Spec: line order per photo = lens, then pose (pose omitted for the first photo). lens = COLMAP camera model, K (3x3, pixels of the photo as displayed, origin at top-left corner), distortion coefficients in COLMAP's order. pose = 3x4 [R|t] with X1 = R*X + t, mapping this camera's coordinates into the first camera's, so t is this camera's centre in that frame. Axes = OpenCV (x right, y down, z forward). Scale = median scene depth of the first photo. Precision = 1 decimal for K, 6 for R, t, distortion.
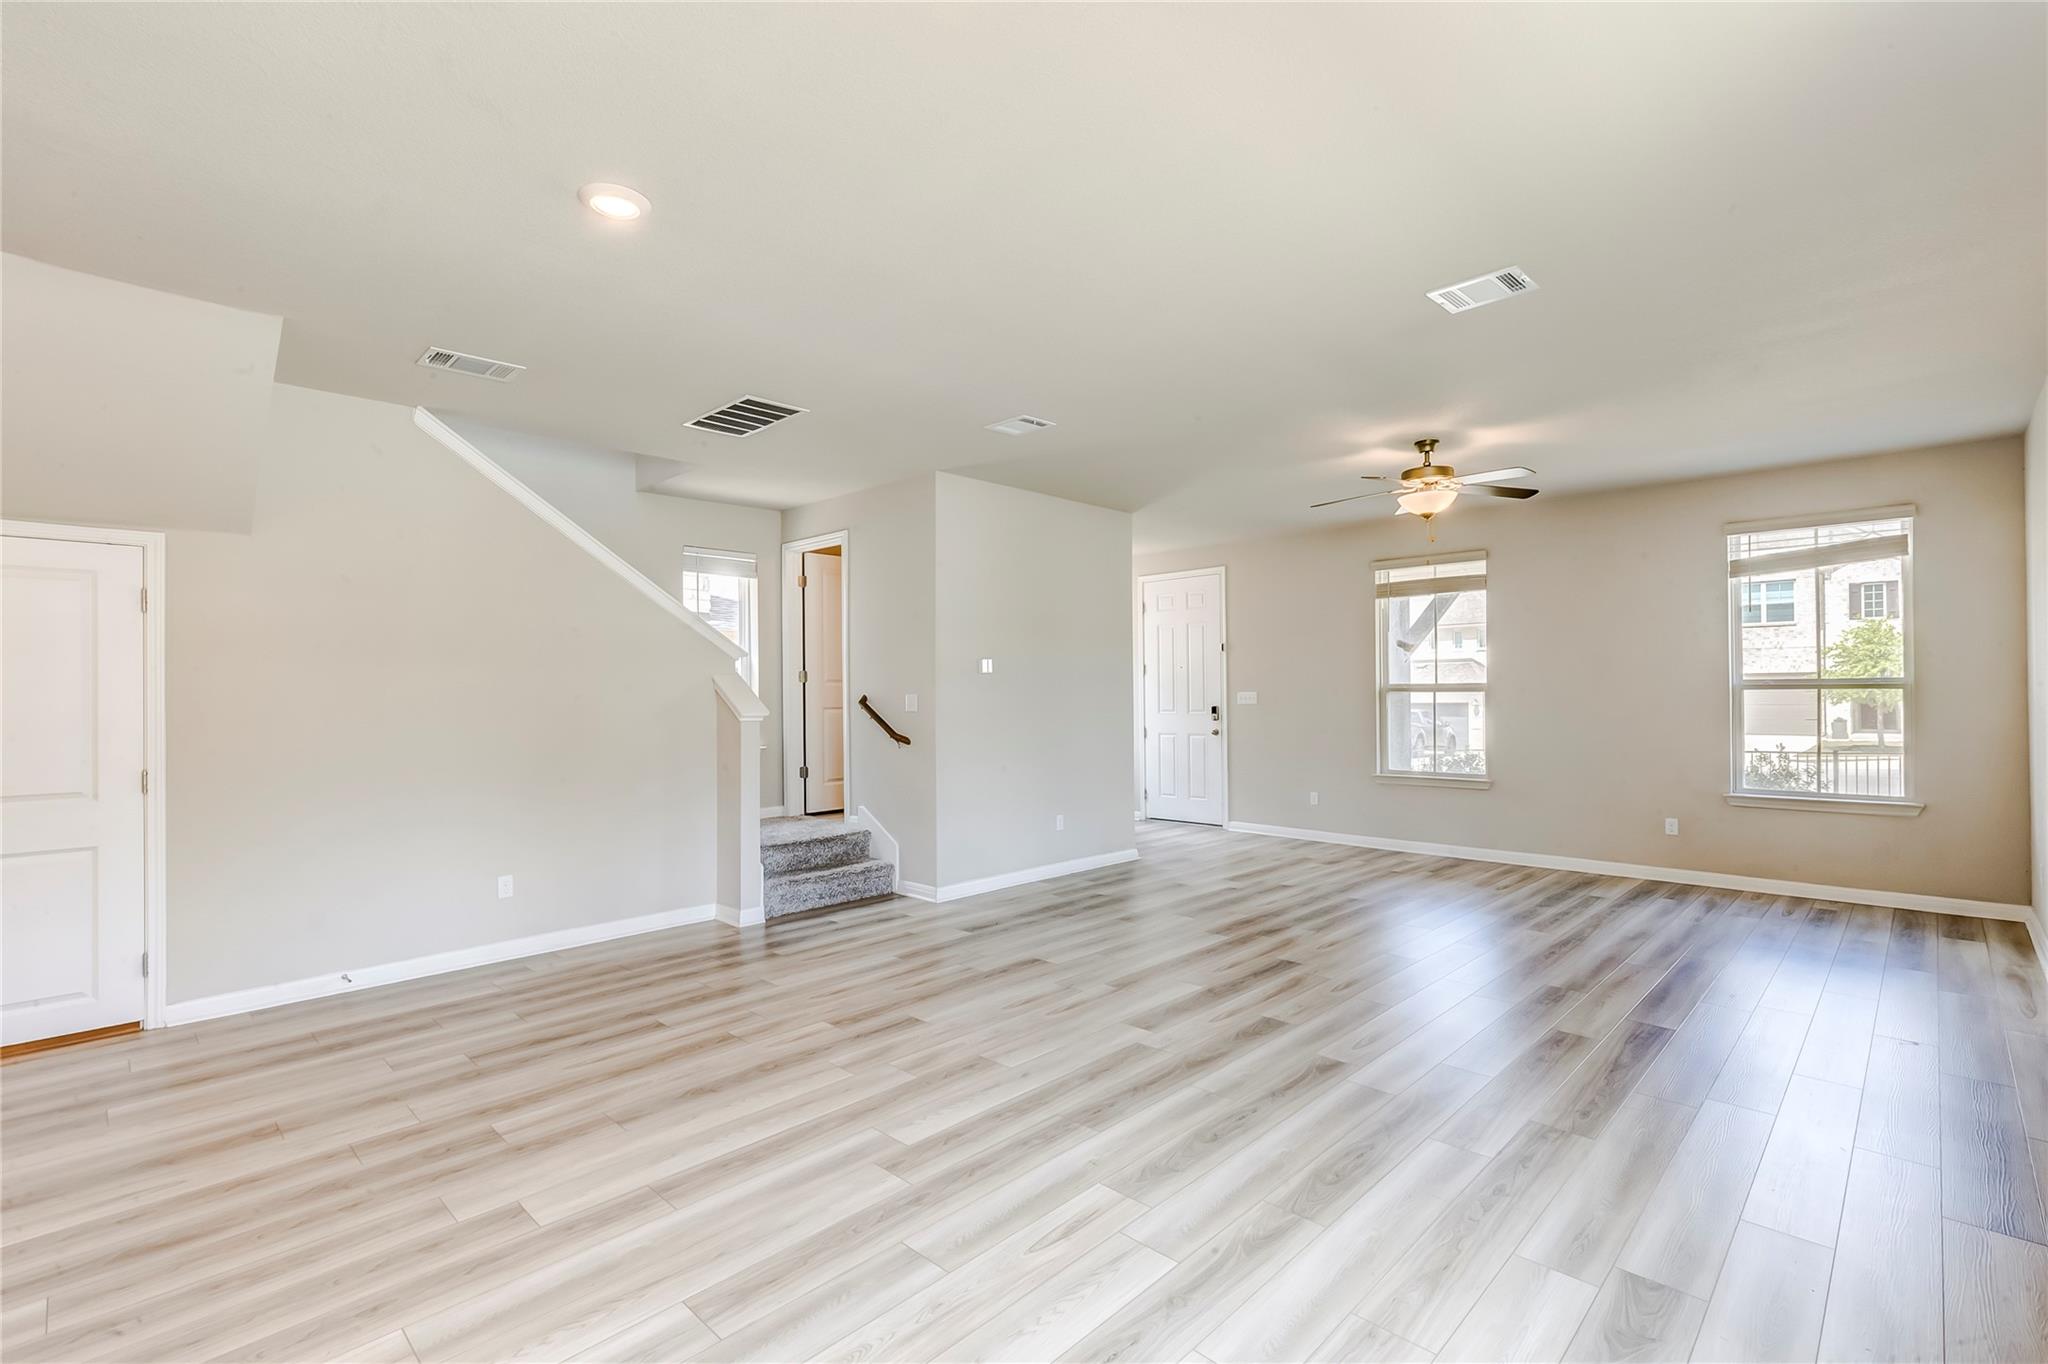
lens RADIAL K [[930.9, 0, 1025.3], [0, 930.9, 681.1], [0, 0, 1]] dist [0.013456, -0.001699]
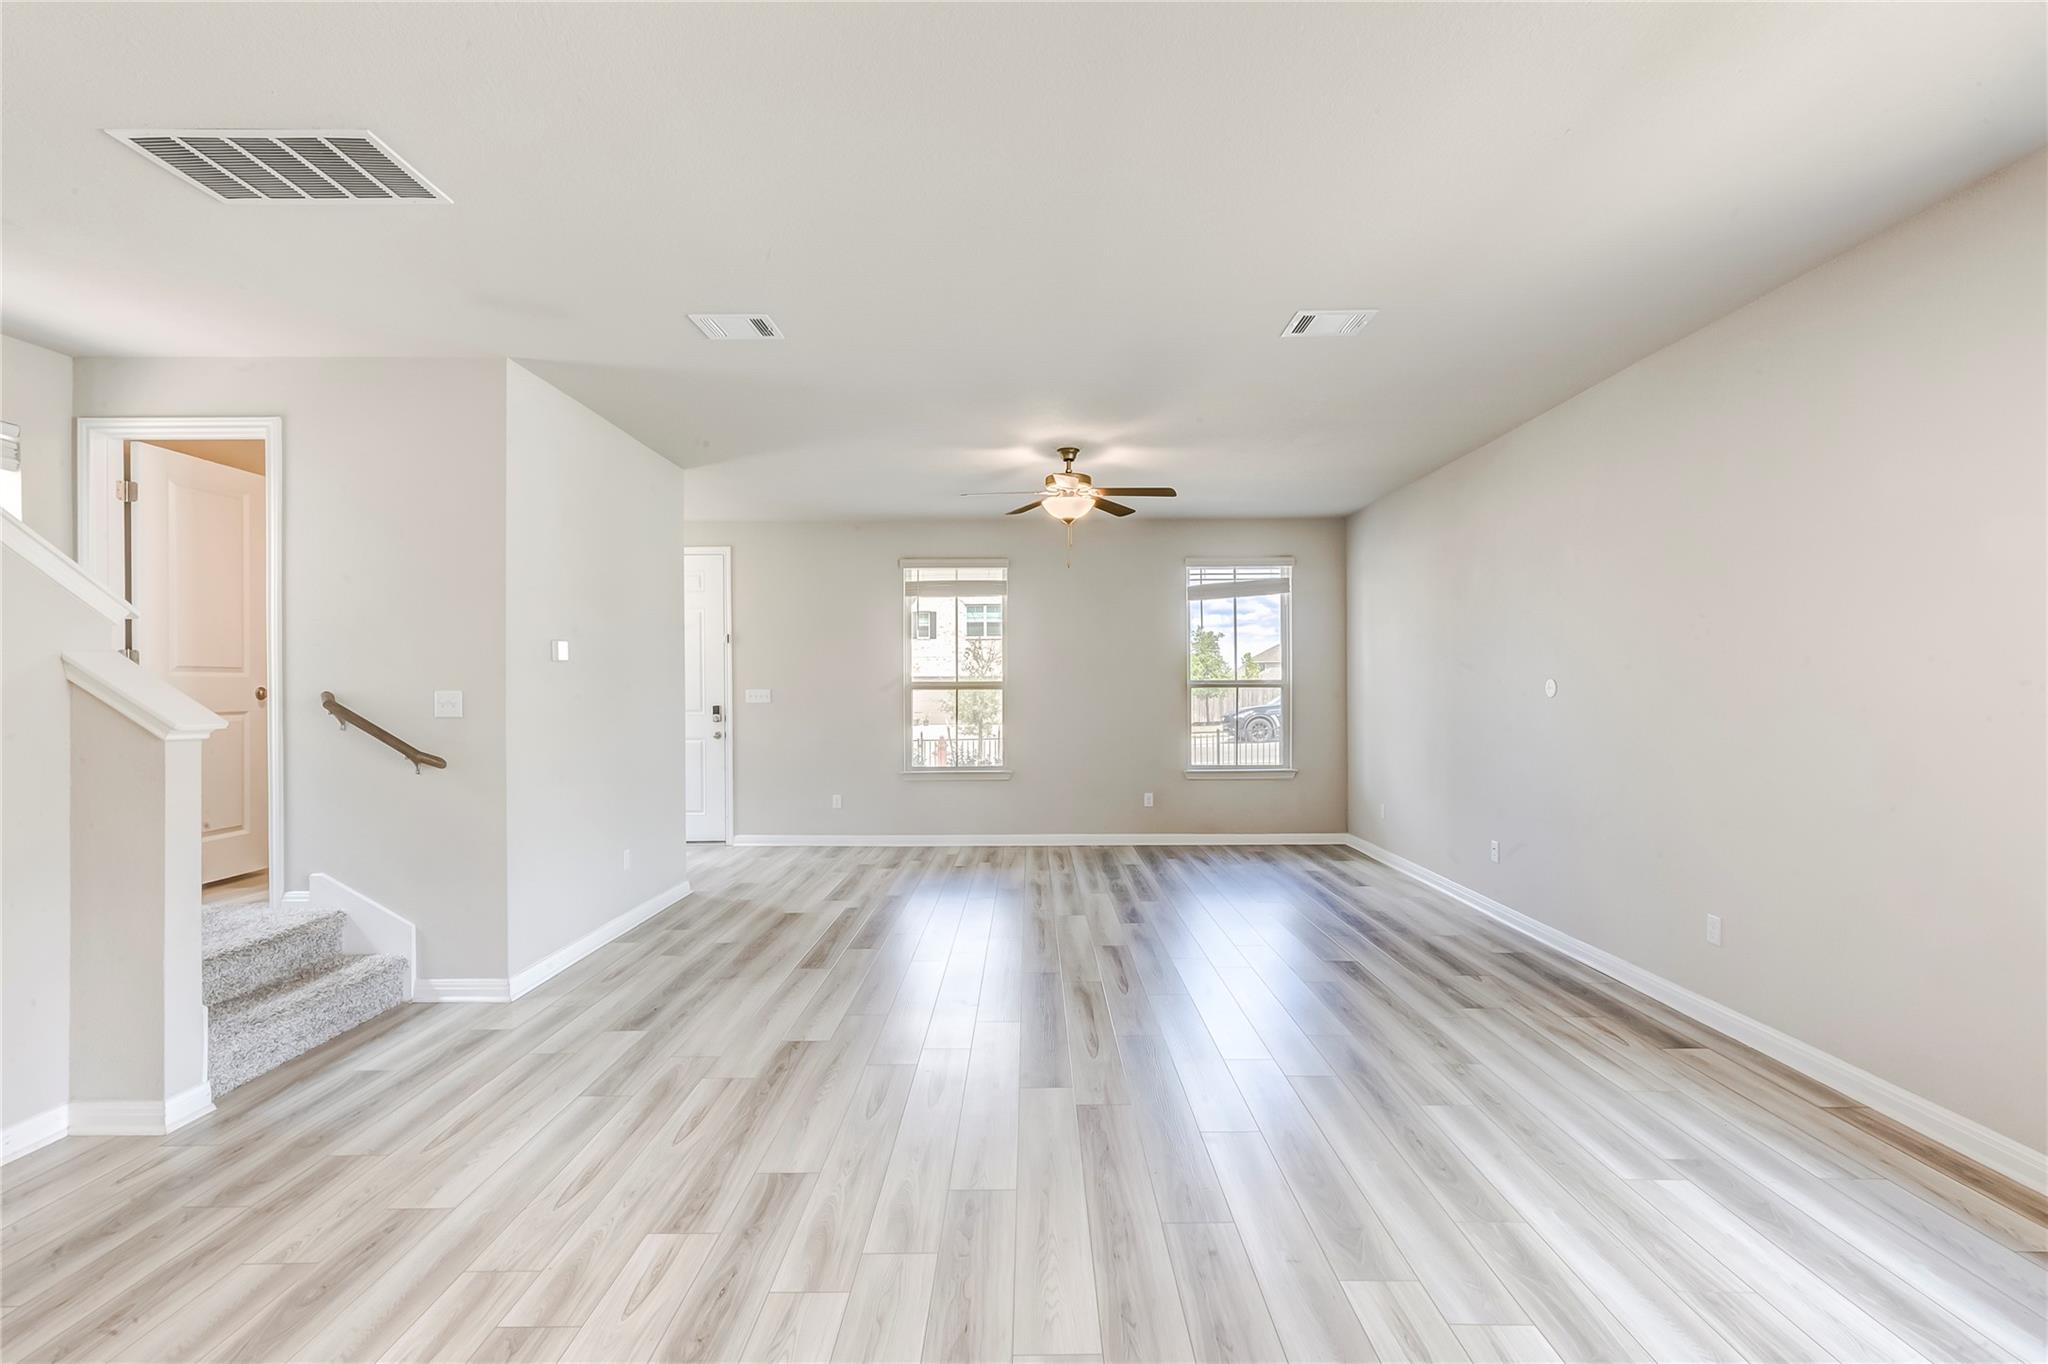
lens RADIAL K [[930.9, 0, 1026.9], [0, 930.9, 687.3], [0, 0, 1]] dist [0.013456, -0.001699]
pose [[0.718620, 0.003732, 0.695393, -0.318780], [-0.009036, 0.999951, 0.003972, 0.005879], [-0.695344, -0.009138, 0.718619, 0.276345]]
